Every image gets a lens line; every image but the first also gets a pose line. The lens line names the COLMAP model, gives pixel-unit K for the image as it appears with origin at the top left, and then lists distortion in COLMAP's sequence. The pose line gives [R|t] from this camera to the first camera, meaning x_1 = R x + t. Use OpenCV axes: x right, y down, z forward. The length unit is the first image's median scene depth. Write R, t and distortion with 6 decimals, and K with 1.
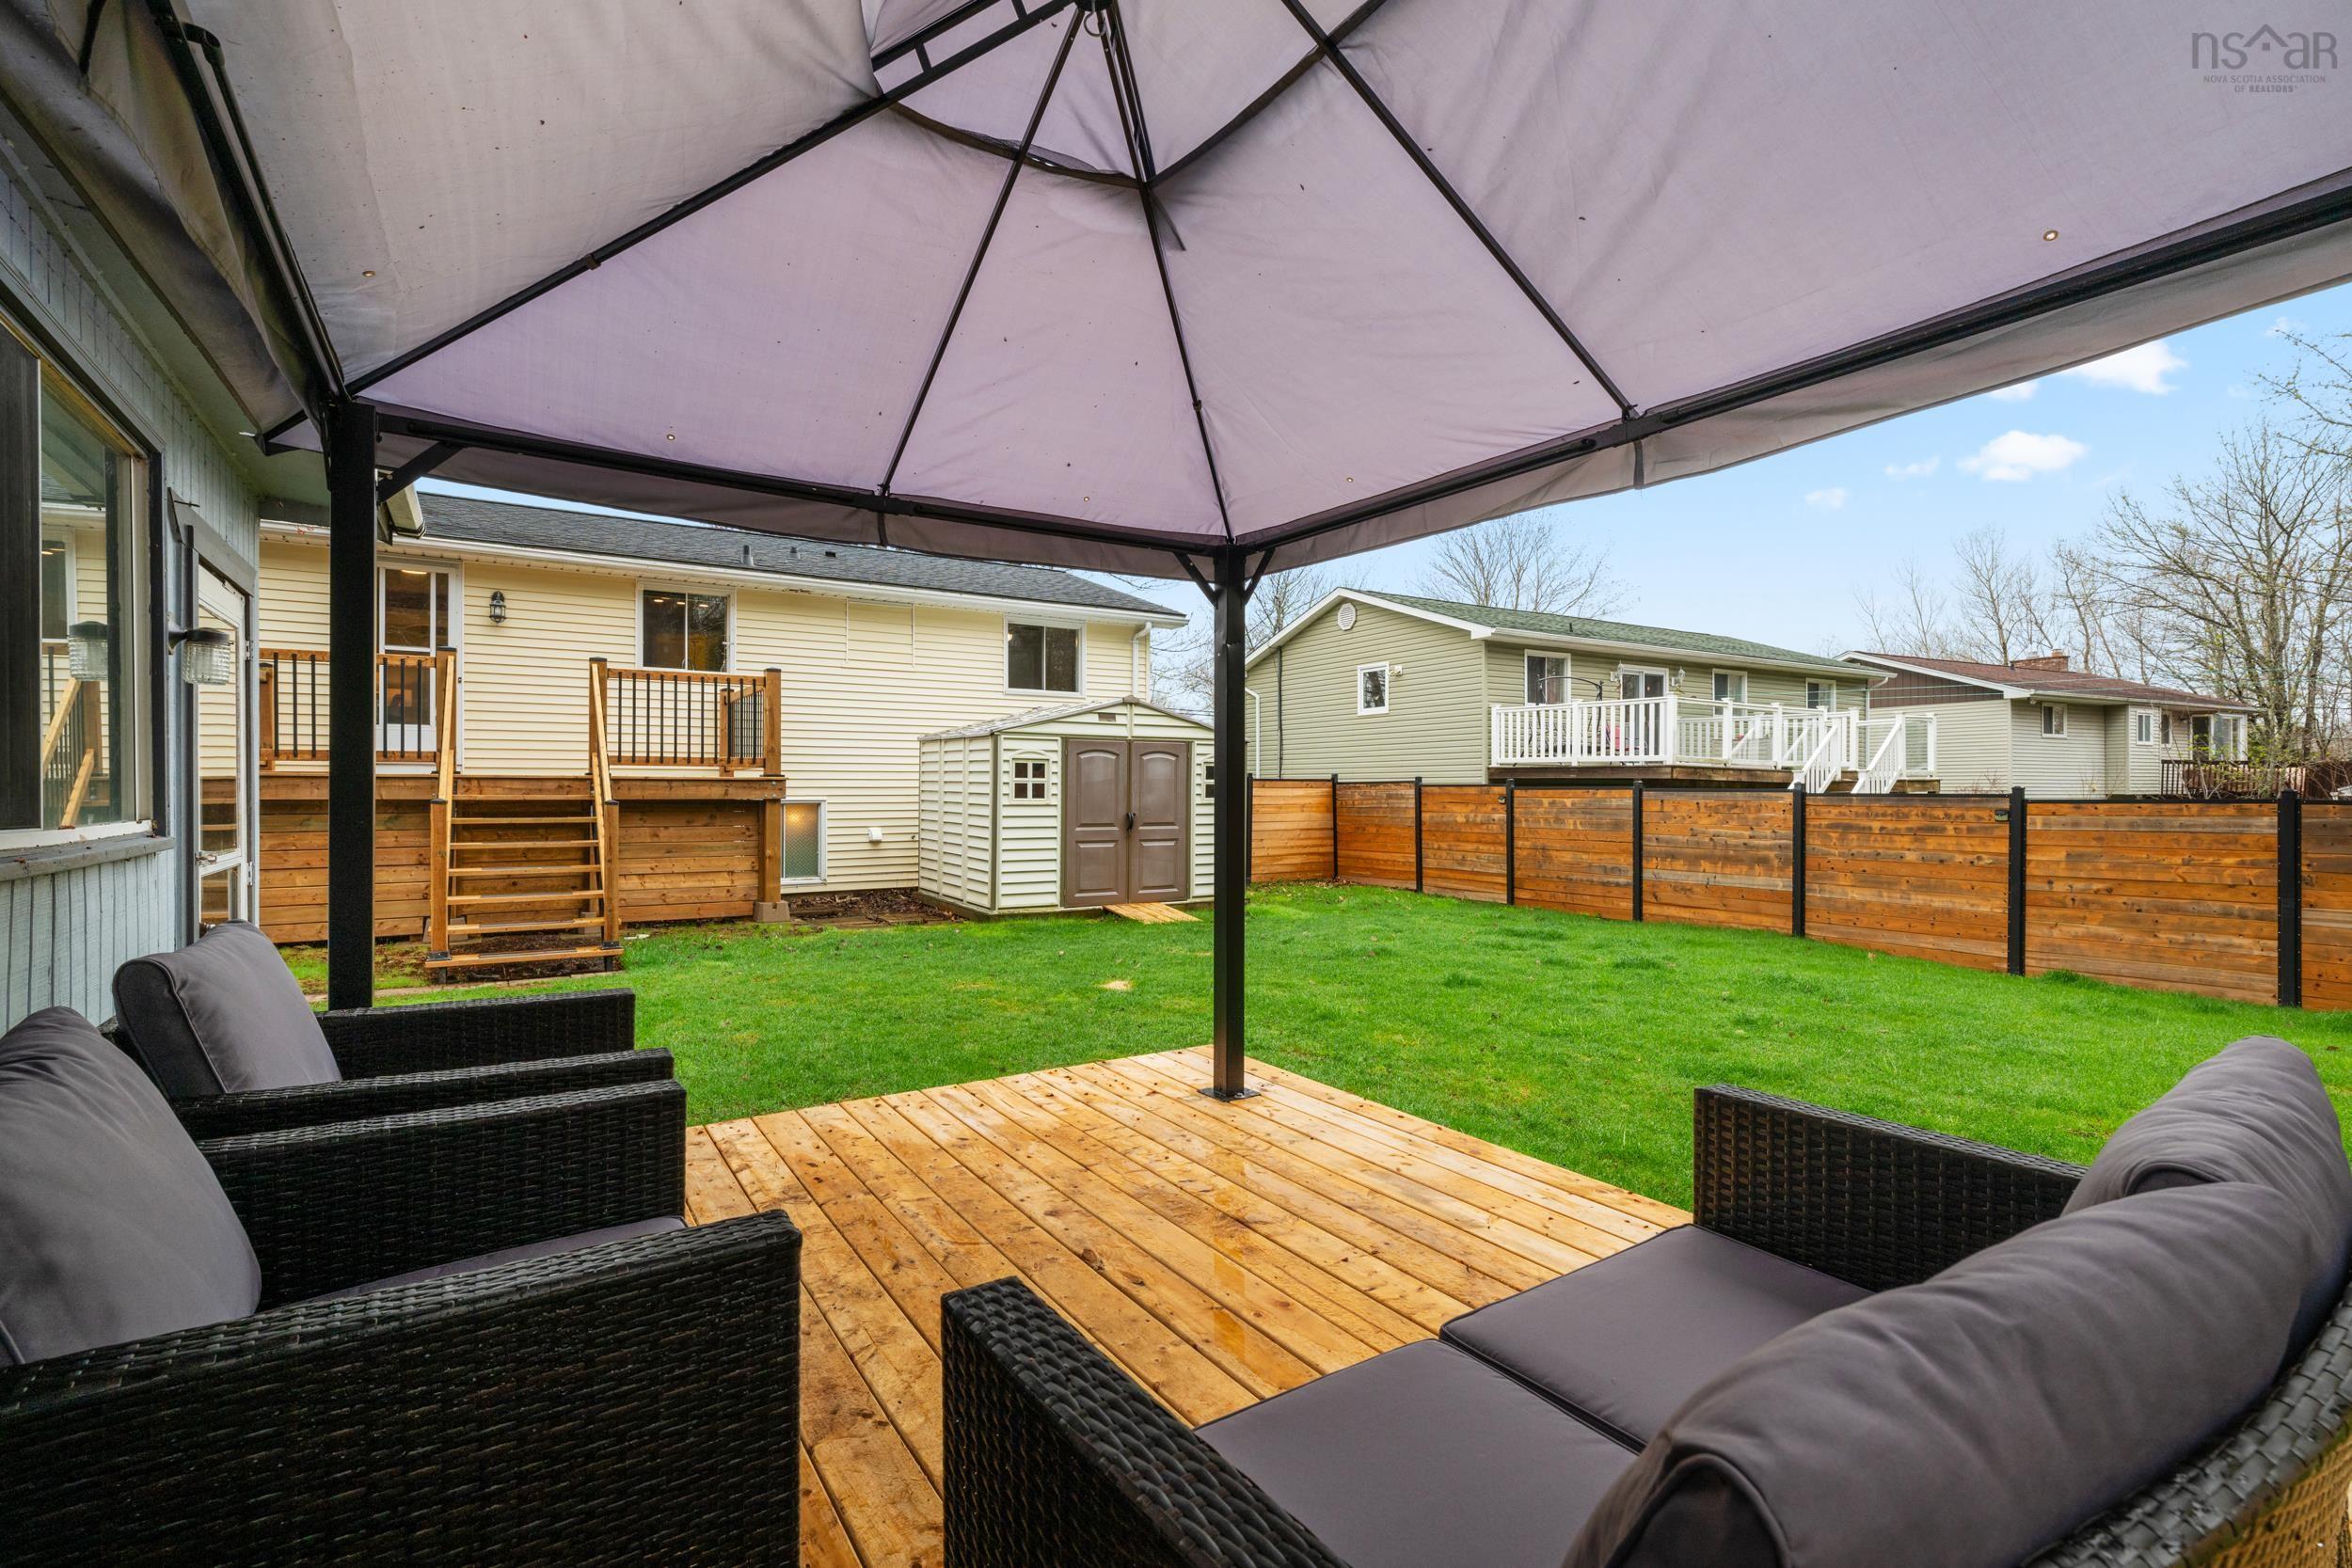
lens RADIAL K [[1044.5, 0, 1170.9], [0, 1044.5, 791.9], [0, 0, 1]] dist [-0.001757, -0.000248]
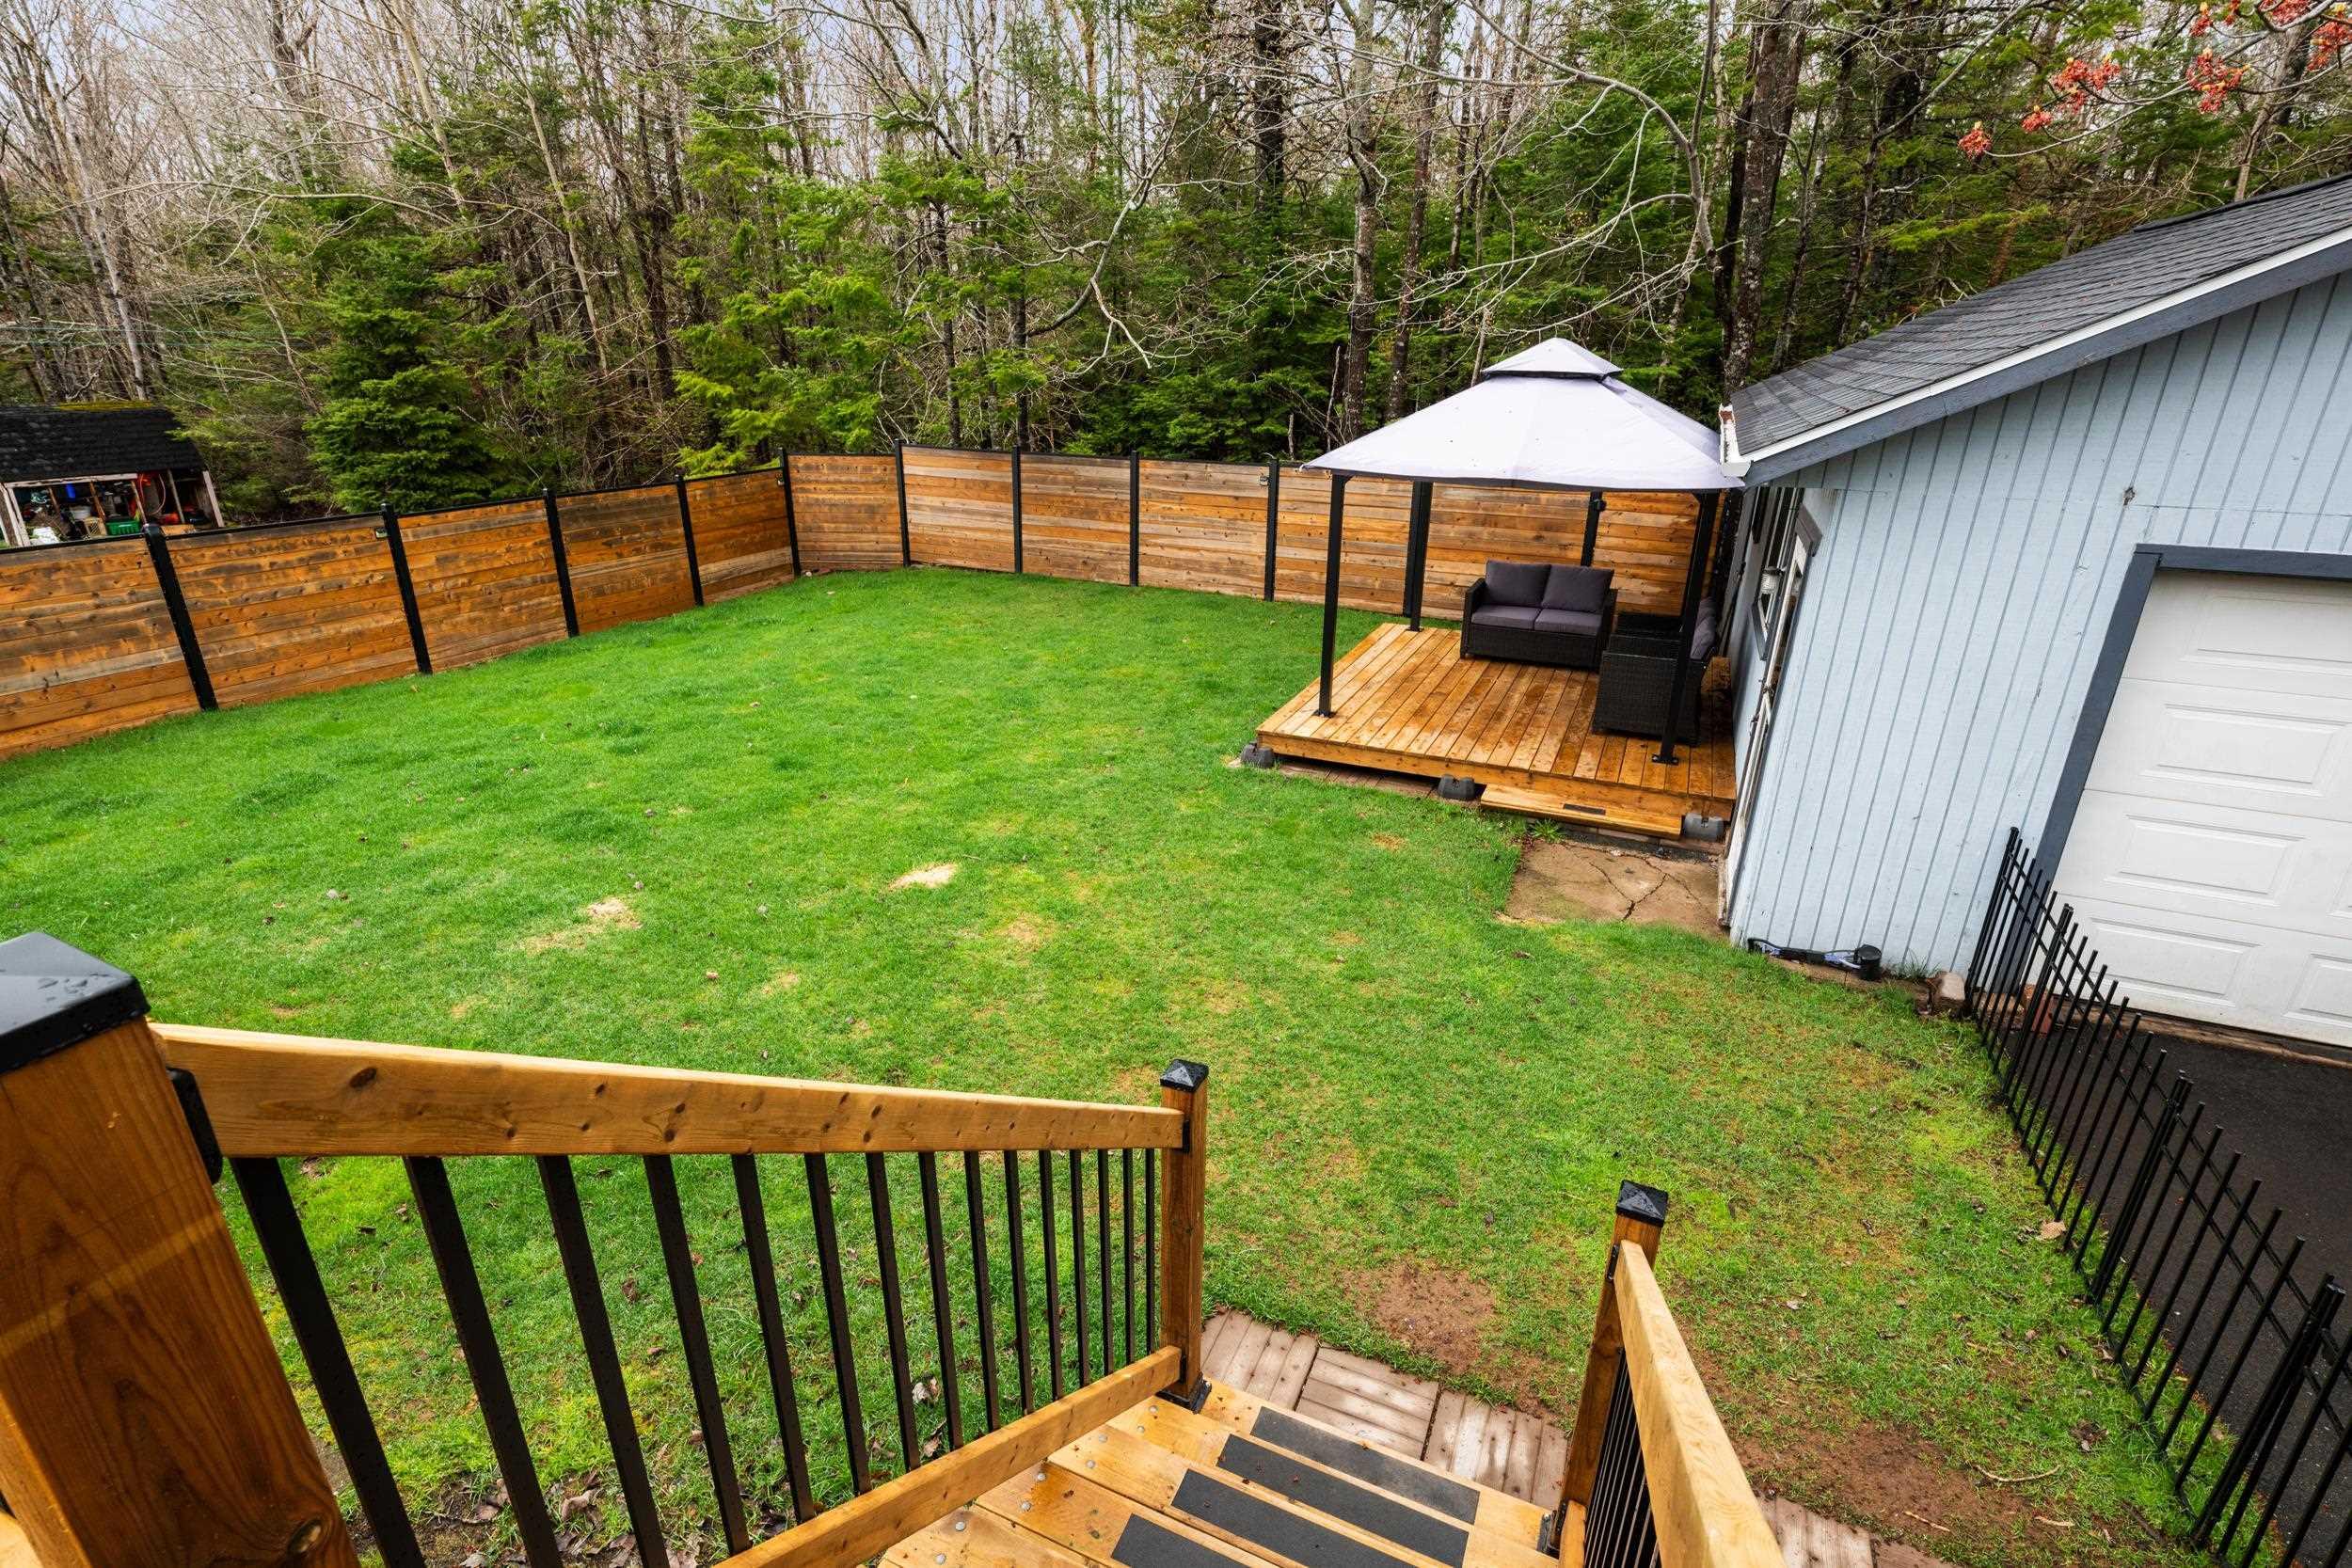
lens RADIAL K [[1121.4, 0, 1185.4], [0, 1121.4, 784.6], [0, 0, 1]] dist [-0.000230, 0.000621]
pose [[-0.532821, -0.312363, 0.786468, -0.613205], [-0.003988, 0.930297, 0.366787, -0.157504], [-0.846219, 0.192295, -0.496927, 0.892923]]
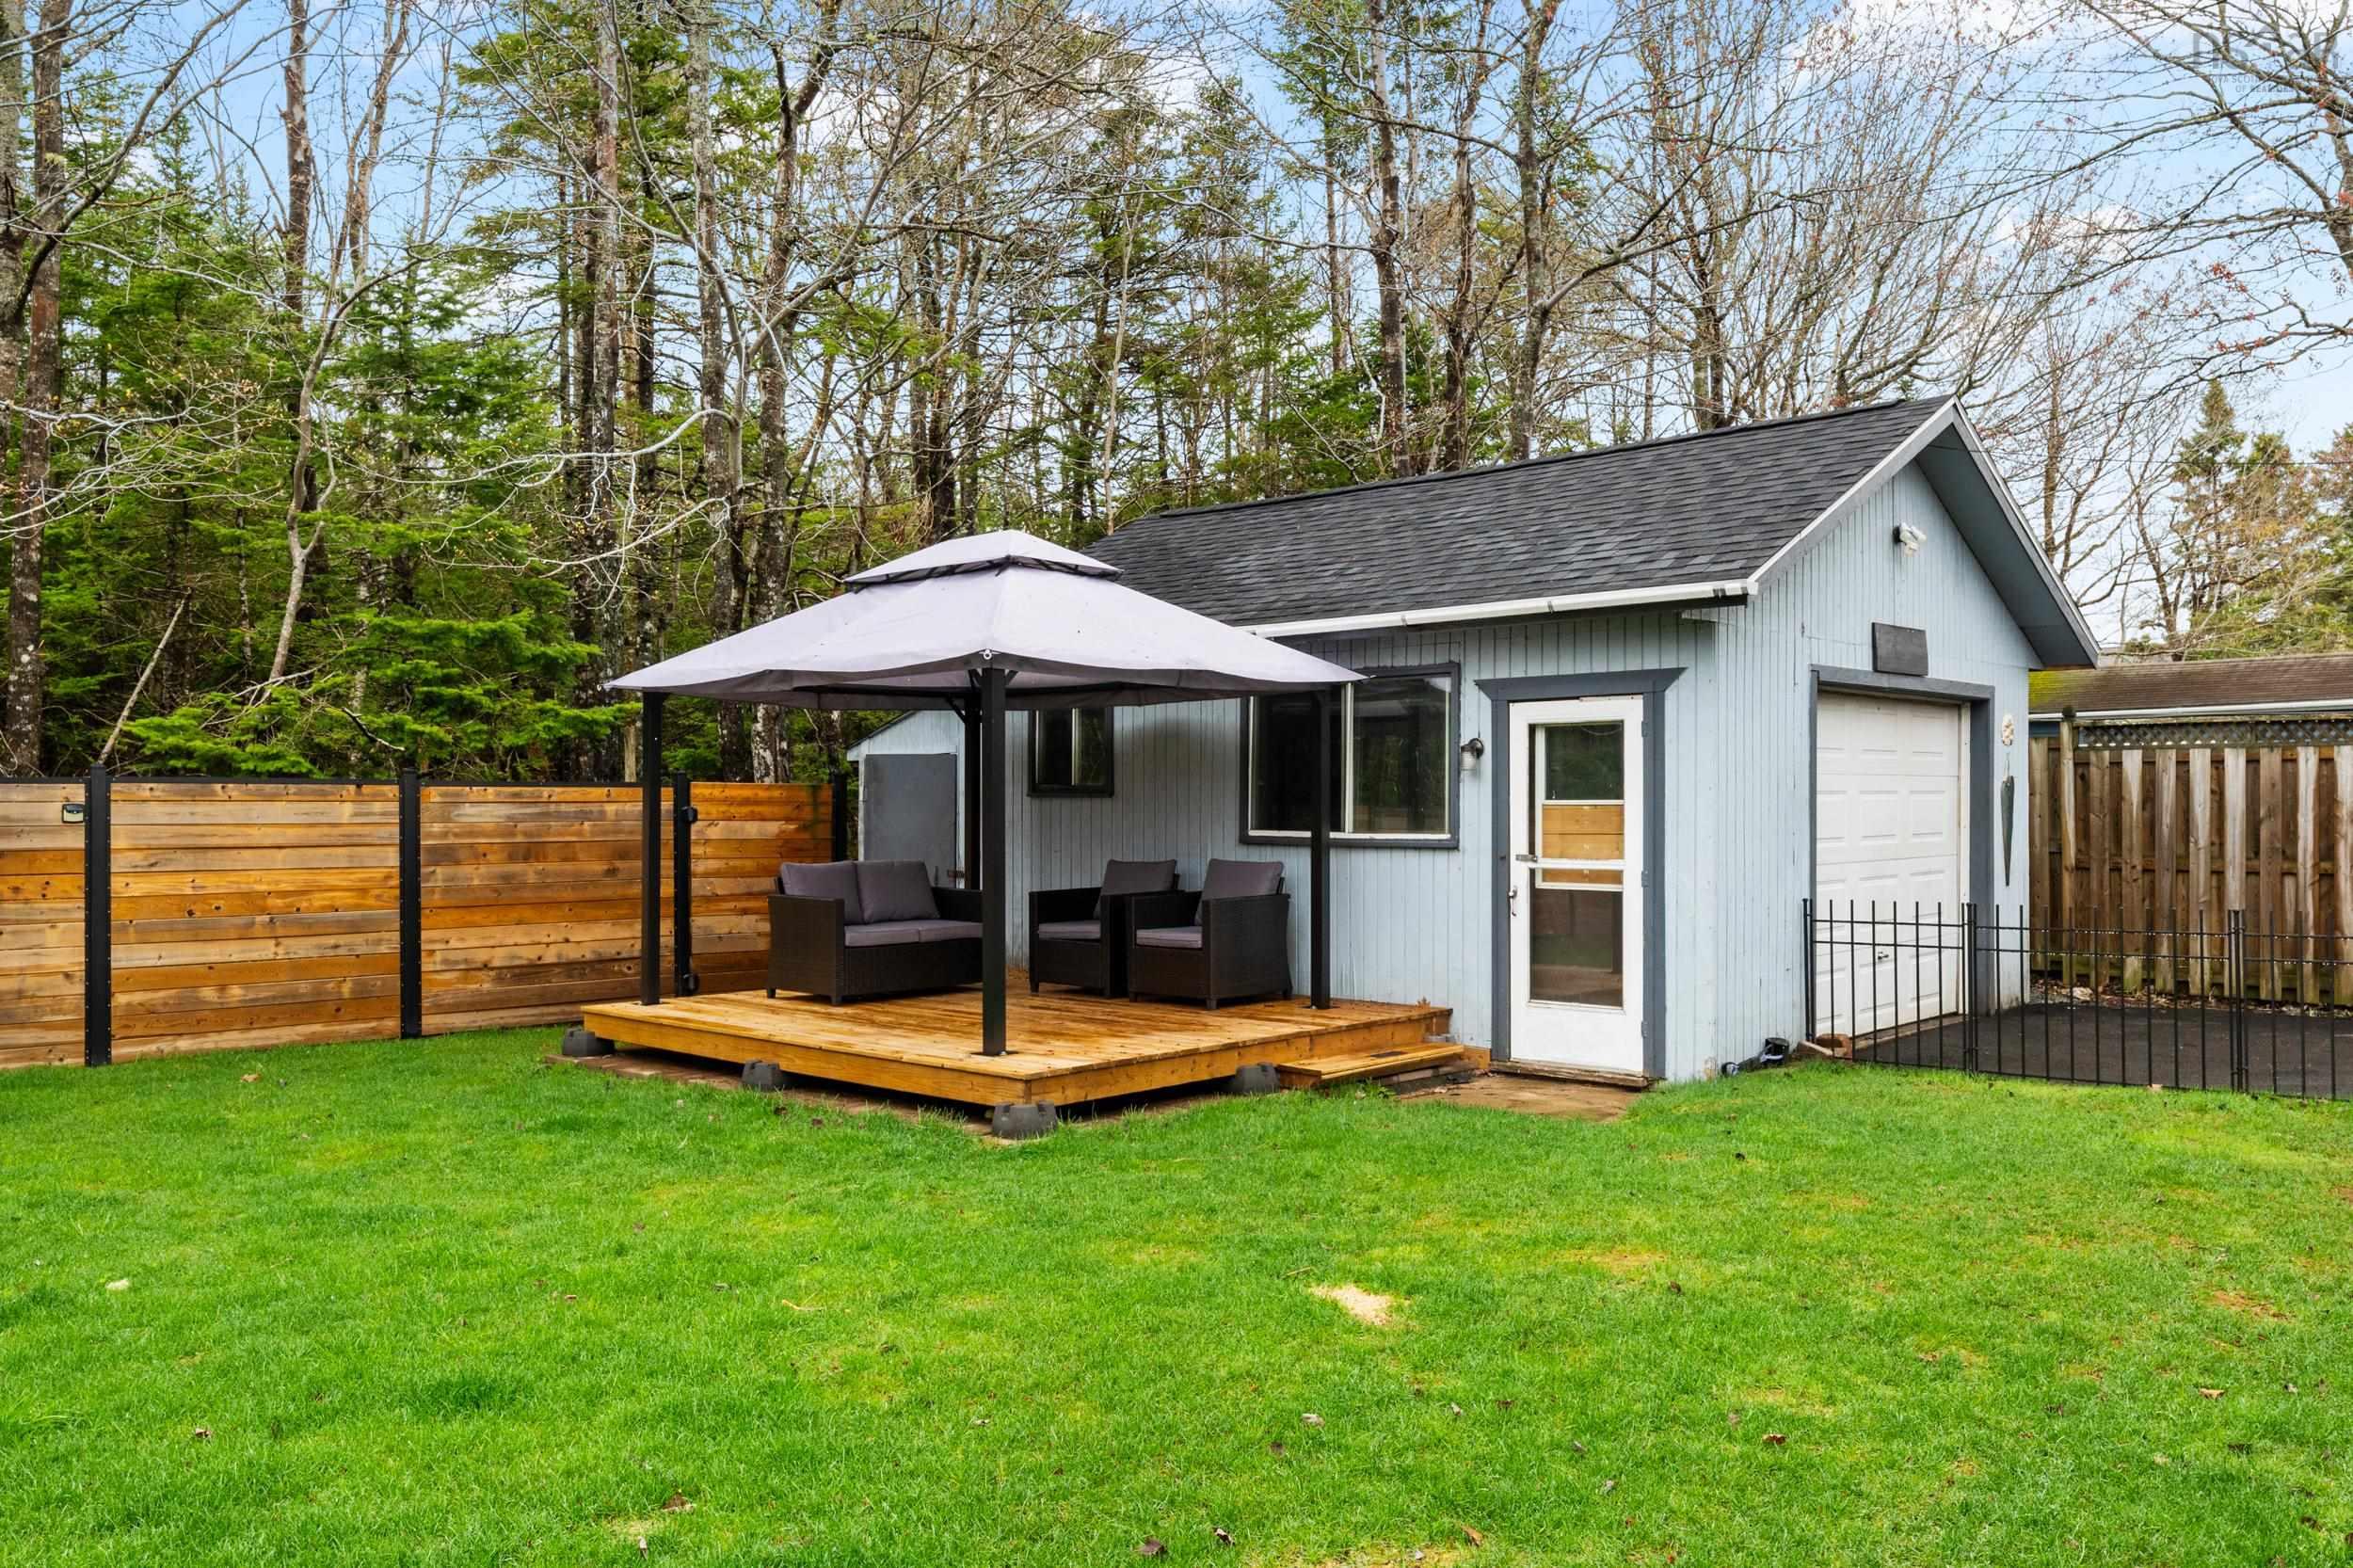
lens RADIAL K [[1771.4, 0, 1174.2], [0, 1771.4, 783.3], [0, 0, 1]] dist [0.004729, -0.000127]
pose [[-0.974183, 0.000345, -0.225759, 0.128581], [0.001214, 0.999992, -0.003712, -0.016073], [0.225756, -0.003890, -0.974176, 1.190193]]
